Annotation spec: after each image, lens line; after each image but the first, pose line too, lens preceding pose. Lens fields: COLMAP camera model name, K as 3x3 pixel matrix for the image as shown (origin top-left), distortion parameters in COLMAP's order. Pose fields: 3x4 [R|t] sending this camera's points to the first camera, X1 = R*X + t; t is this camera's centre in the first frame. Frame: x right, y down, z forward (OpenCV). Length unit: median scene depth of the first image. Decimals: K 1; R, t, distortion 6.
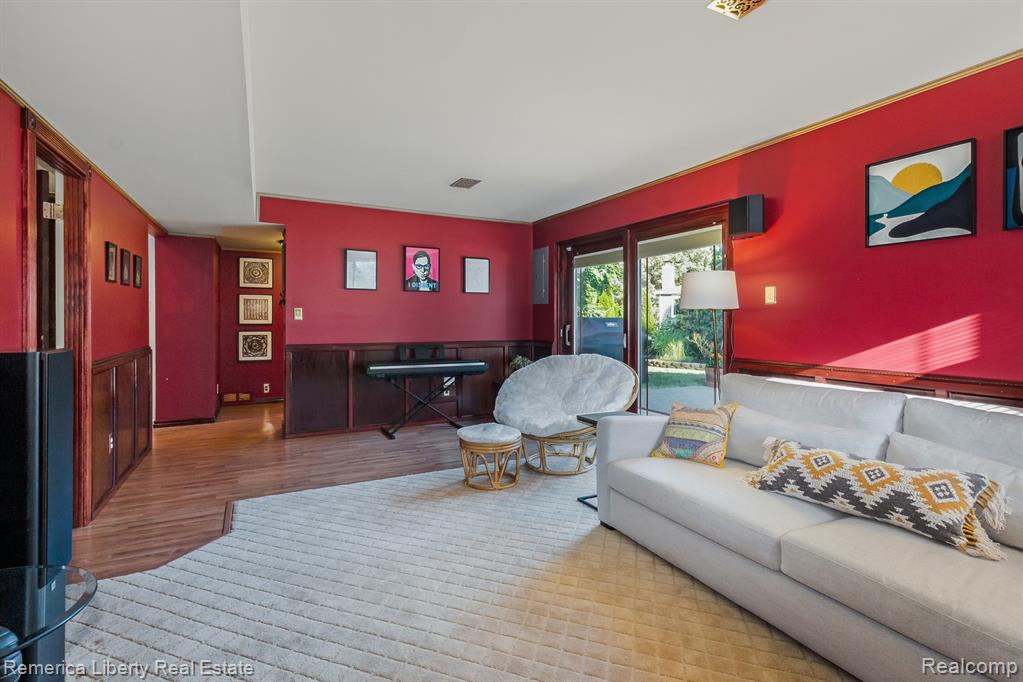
lens RADIAL K [[485.5, 0, 511.9], [0, 485.5, 318.7], [0, 0, 1]] dist [0.000679, 0.000391]
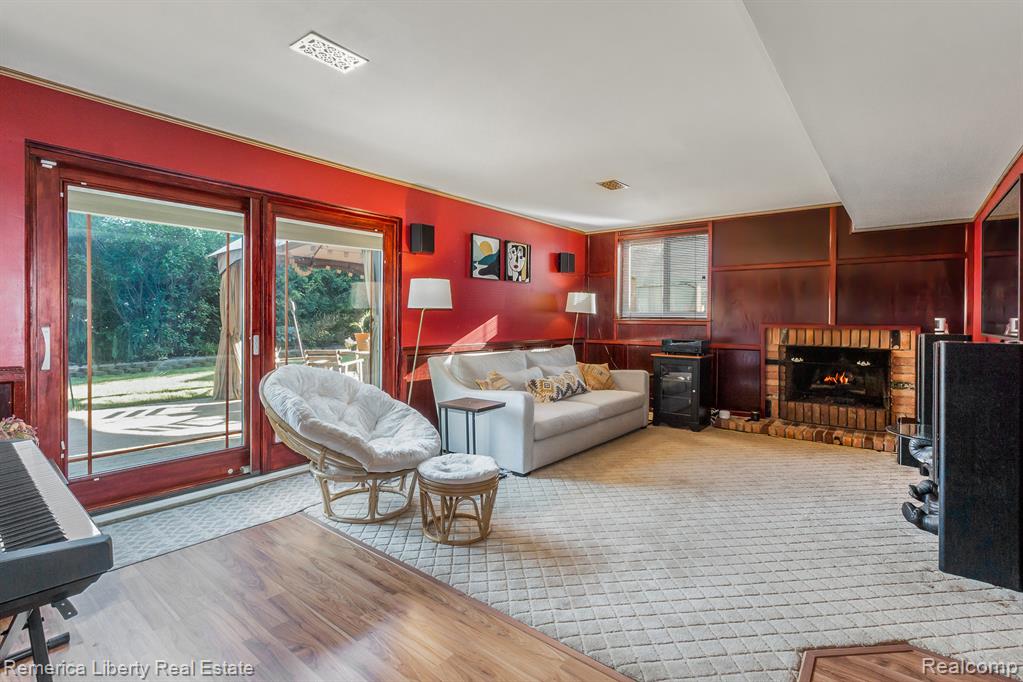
lens RADIAL K [[485.5, 0, 511.9], [0, 485.5, 318.7], [0, 0, 1]] dist [0.000679, 0.000391]
pose [[-0.405607, -0.000047, 0.914047, -1.036362], [-0.001086, 0.999999, -0.000430, 0.009421], [-0.914047, -0.001167, -0.405607, 1.653944]]
